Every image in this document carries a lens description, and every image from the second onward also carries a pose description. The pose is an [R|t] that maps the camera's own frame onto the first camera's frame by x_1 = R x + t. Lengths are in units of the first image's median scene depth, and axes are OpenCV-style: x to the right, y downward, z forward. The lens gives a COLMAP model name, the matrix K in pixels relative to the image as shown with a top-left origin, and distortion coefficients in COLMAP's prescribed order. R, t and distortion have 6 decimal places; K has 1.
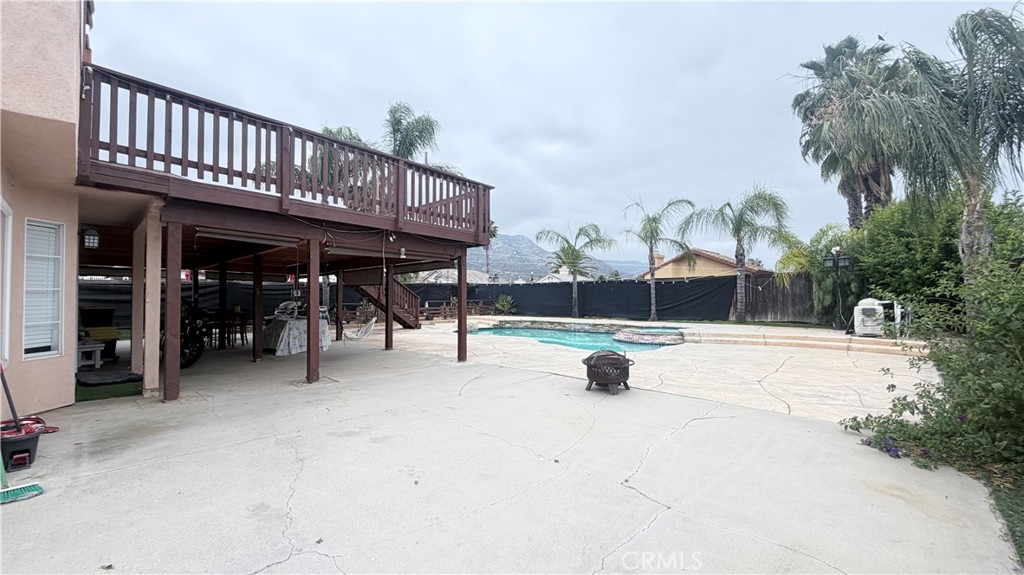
lens RADIAL K [[409.2, 0, 508.8], [0, 409.2, 285.6], [0, 0, 1]] dist [-0.000957, 0.000157]
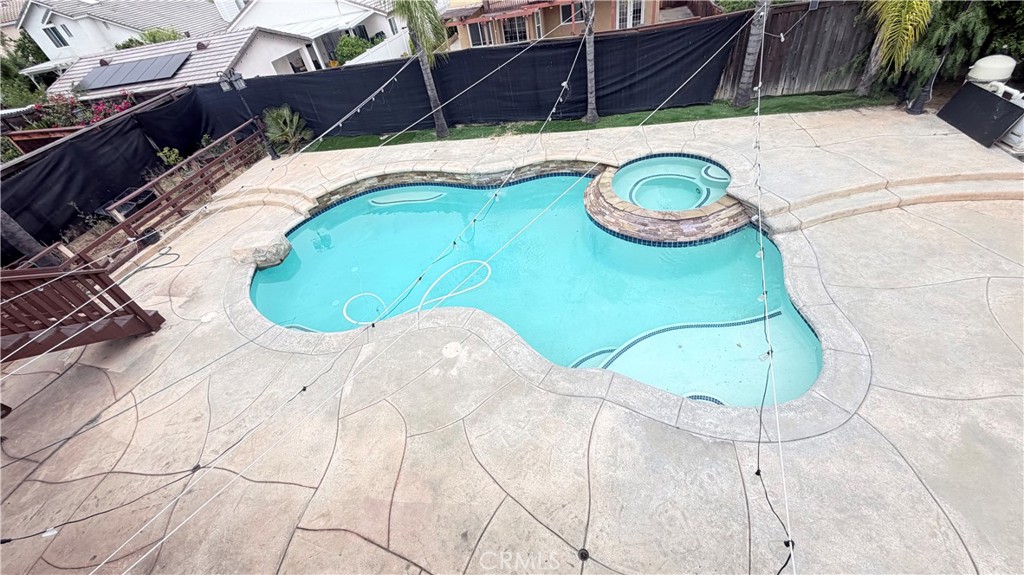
lens RADIAL K [[409.2, 0, 510.6], [0, 409.2, 287.7], [0, 0, 1]] dist [-0.000957, 0.000157]
pose [[0.827314, -0.457116, 0.326490, -0.043228], [0.135399, 0.726348, 0.673859, -0.149957], [-0.545177, -0.513287, 0.662811, 0.545226]]
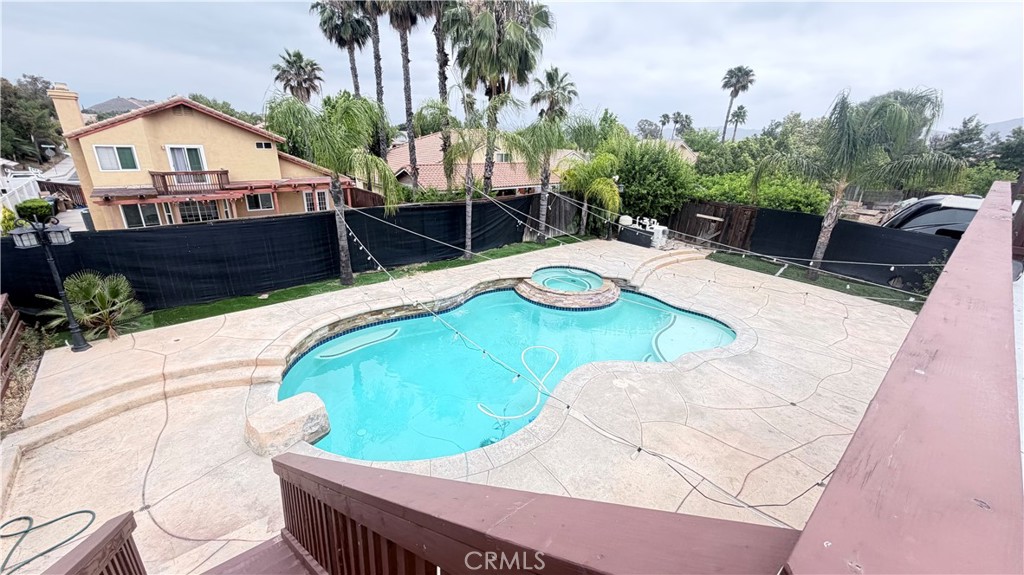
lens RADIAL K [[409.2, 0, 509.3], [0, 409.2, 289.3], [0, 0, 1]] dist [-0.000957, 0.000157]
pose [[0.091918, -0.344245, 0.934370, -0.371820], [-0.064095, 0.934351, 0.350543, -0.132784], [-0.993702, -0.092110, 0.063819, 0.858589]]
